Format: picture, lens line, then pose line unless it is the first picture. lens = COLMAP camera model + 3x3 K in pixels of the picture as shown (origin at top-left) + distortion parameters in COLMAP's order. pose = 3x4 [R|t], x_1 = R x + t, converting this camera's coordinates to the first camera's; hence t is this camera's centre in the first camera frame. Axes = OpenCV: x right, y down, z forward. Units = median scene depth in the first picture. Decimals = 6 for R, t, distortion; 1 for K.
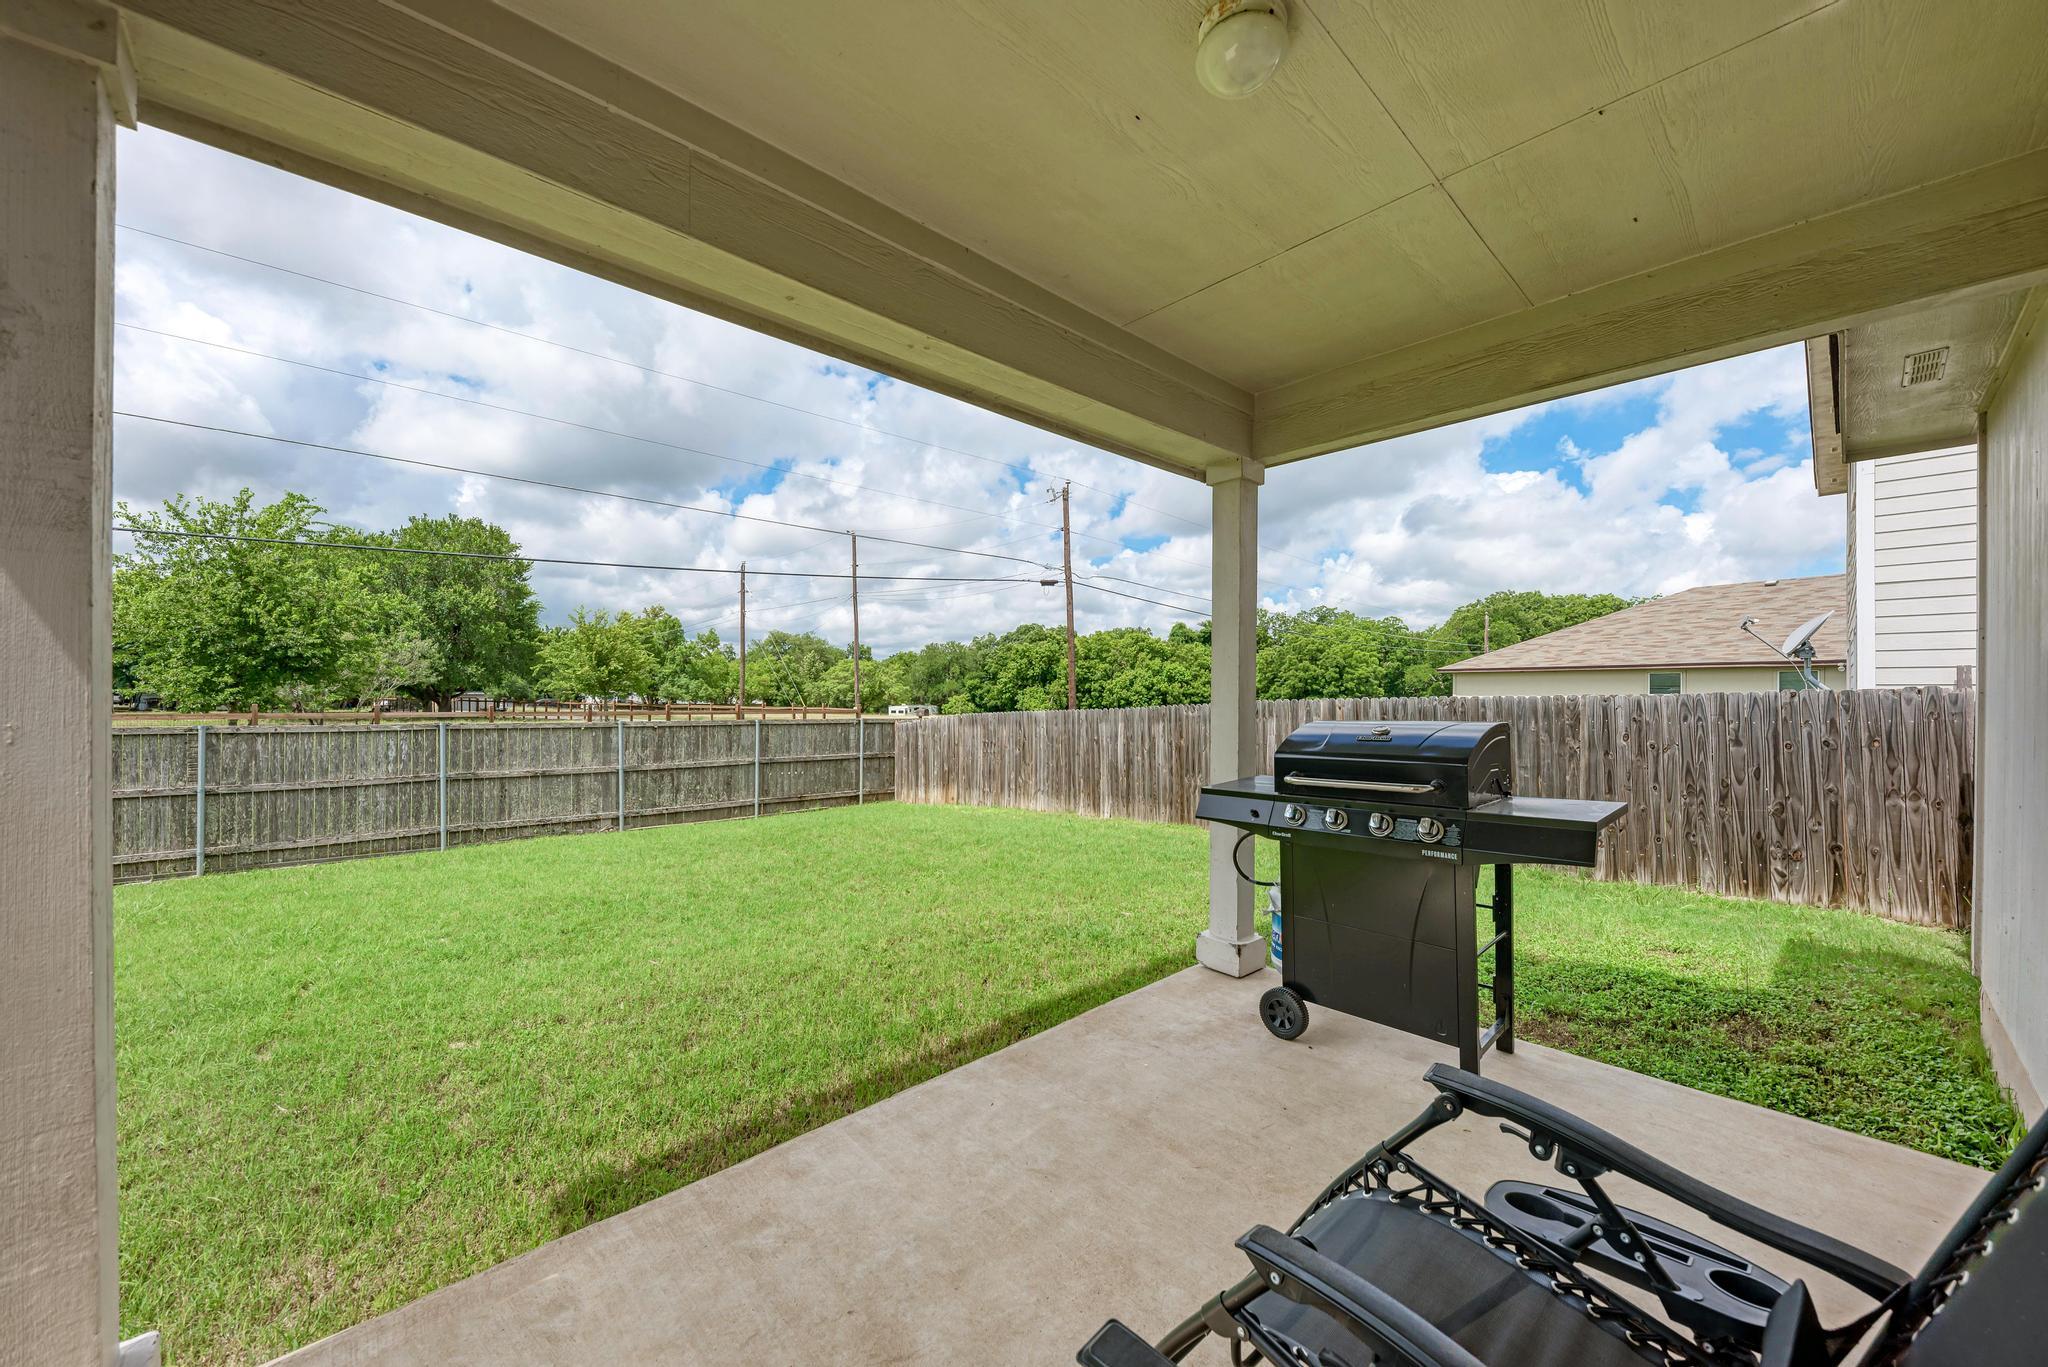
lens RADIAL K [[750.7, 0, 1026.5], [0, 750.7, 697.9], [0, 0, 1]] dist [-0.000137, -0.001036]
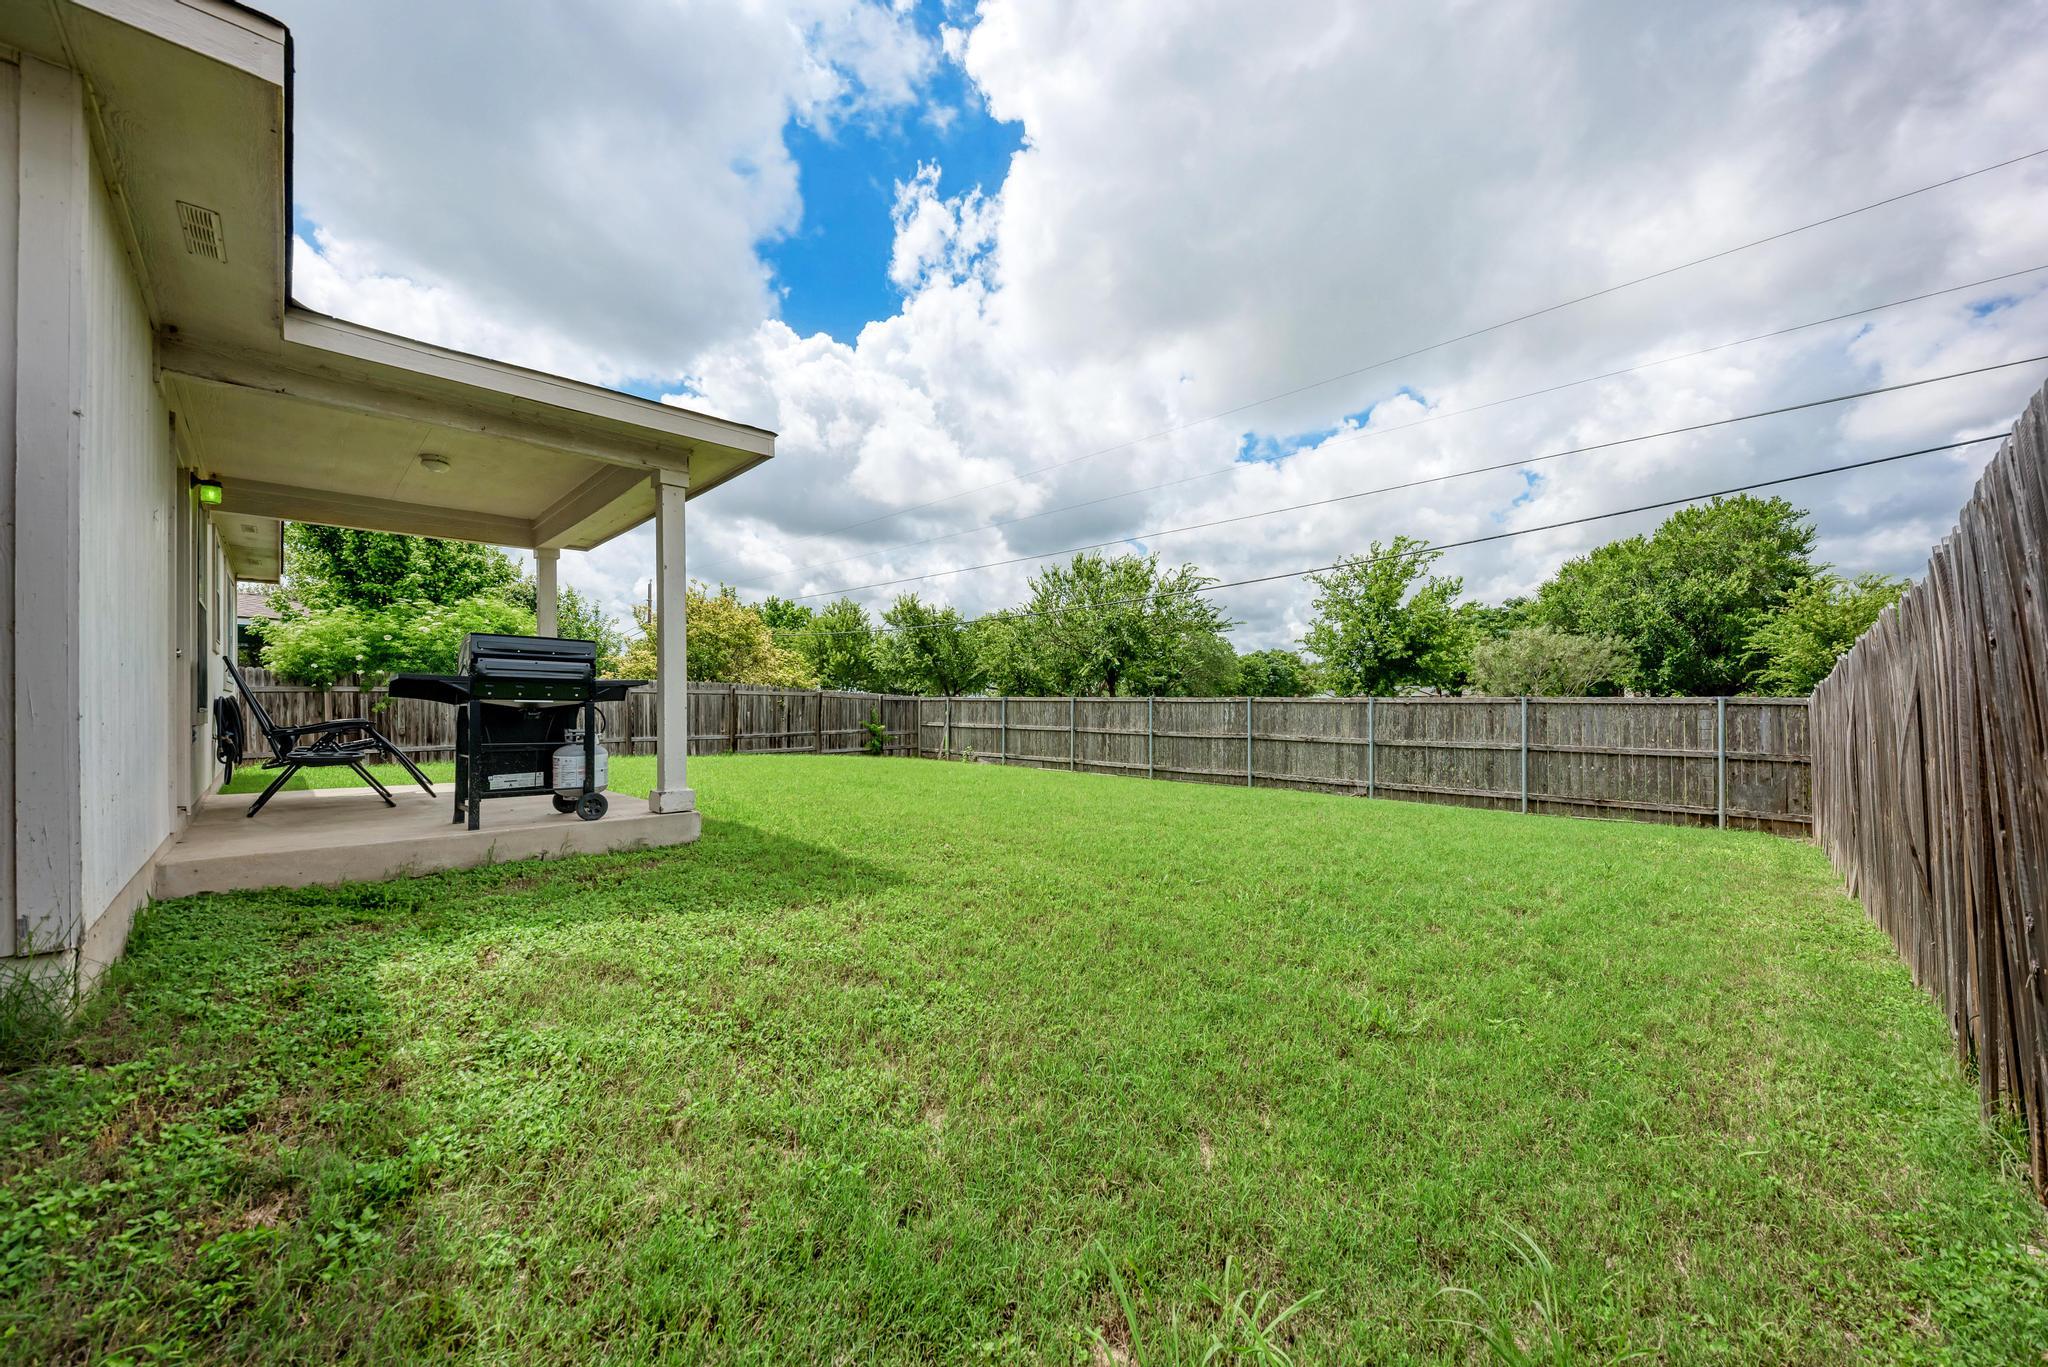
lens RADIAL K [[750.7, 0, 1031.2], [0, 750.7, 701.7], [0, 0, 1]] dist [-0.000137, -0.001036]
pose [[0.024021, -0.005792, -0.999695, 0.417045], [0.001577, 0.999982, -0.005756, 0.034475], [0.999710, -0.001439, 0.024030, 0.396973]]
